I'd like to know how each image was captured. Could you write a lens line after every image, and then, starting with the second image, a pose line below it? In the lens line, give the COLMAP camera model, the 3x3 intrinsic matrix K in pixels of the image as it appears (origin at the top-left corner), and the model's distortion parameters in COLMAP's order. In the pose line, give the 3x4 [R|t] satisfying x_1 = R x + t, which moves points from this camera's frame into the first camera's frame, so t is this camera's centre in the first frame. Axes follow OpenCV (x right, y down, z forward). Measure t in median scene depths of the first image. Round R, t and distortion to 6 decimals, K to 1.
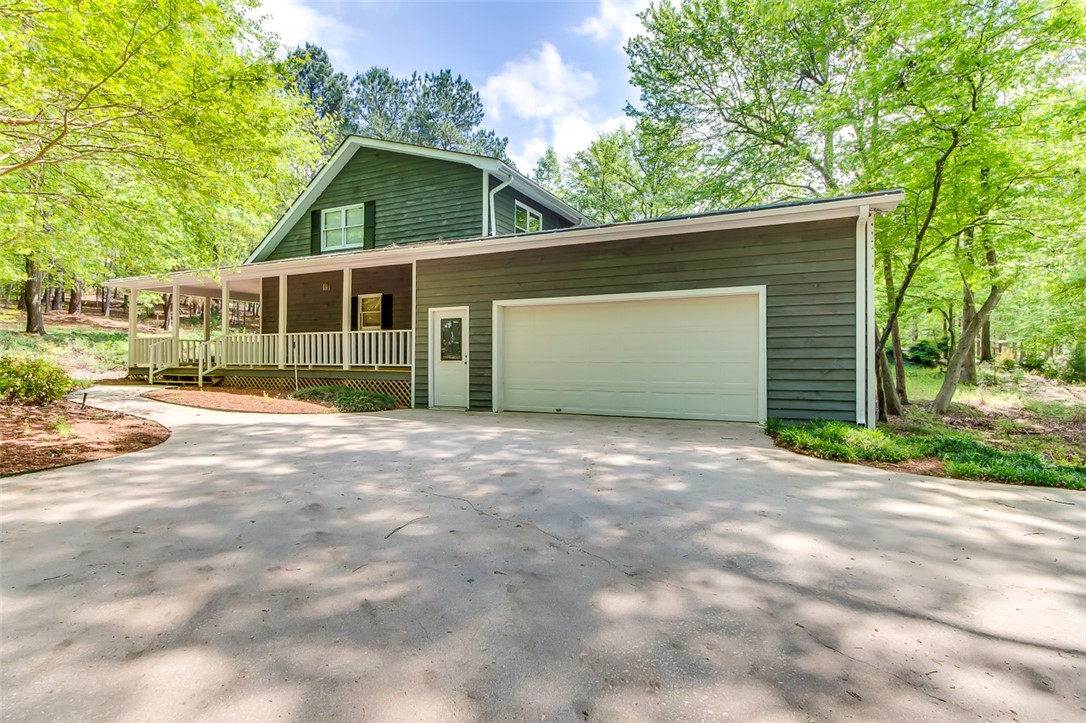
lens RADIAL K [[490.7, 0, 534.2], [0, 490.7, 357.2], [0, 0, 1]] dist [-0.015817, 0.000099]
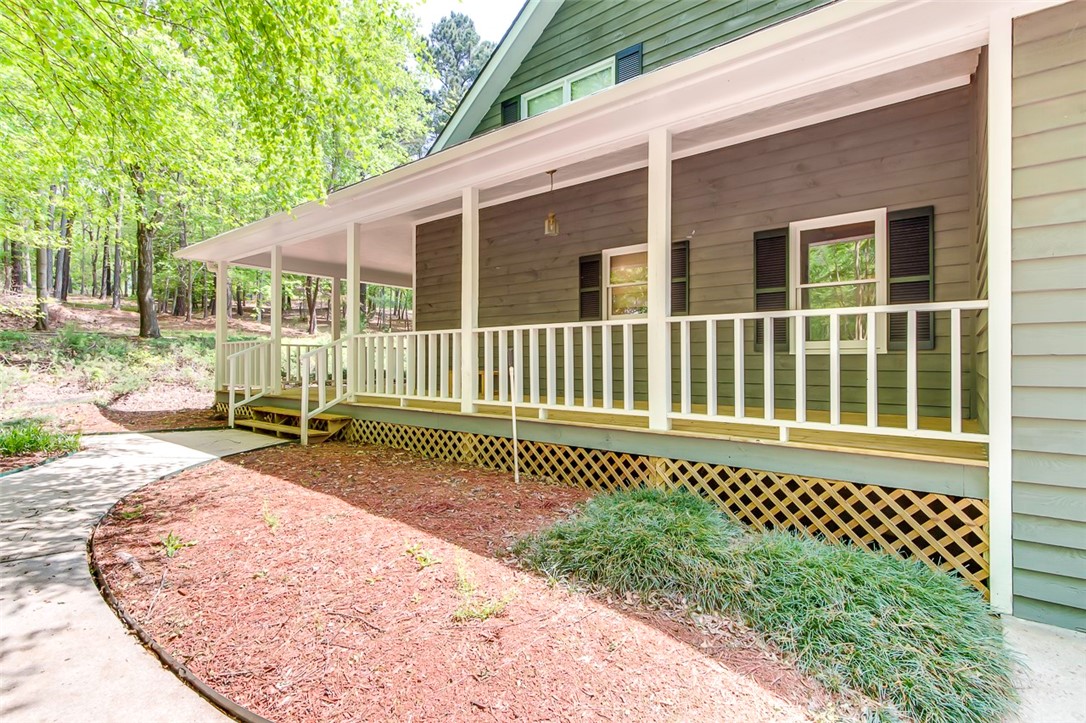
lens RADIAL K [[517.5, 0, 552.5], [0, 517.5, 359.2], [0, 0, 1]] dist [-0.002909, -0.000067]
pose [[0.973077, -0.001540, -0.230474, -0.308214], [0.000953, 0.999996, -0.002658, -0.018559], [0.230477, 0.002367, 0.973075, 0.523433]]
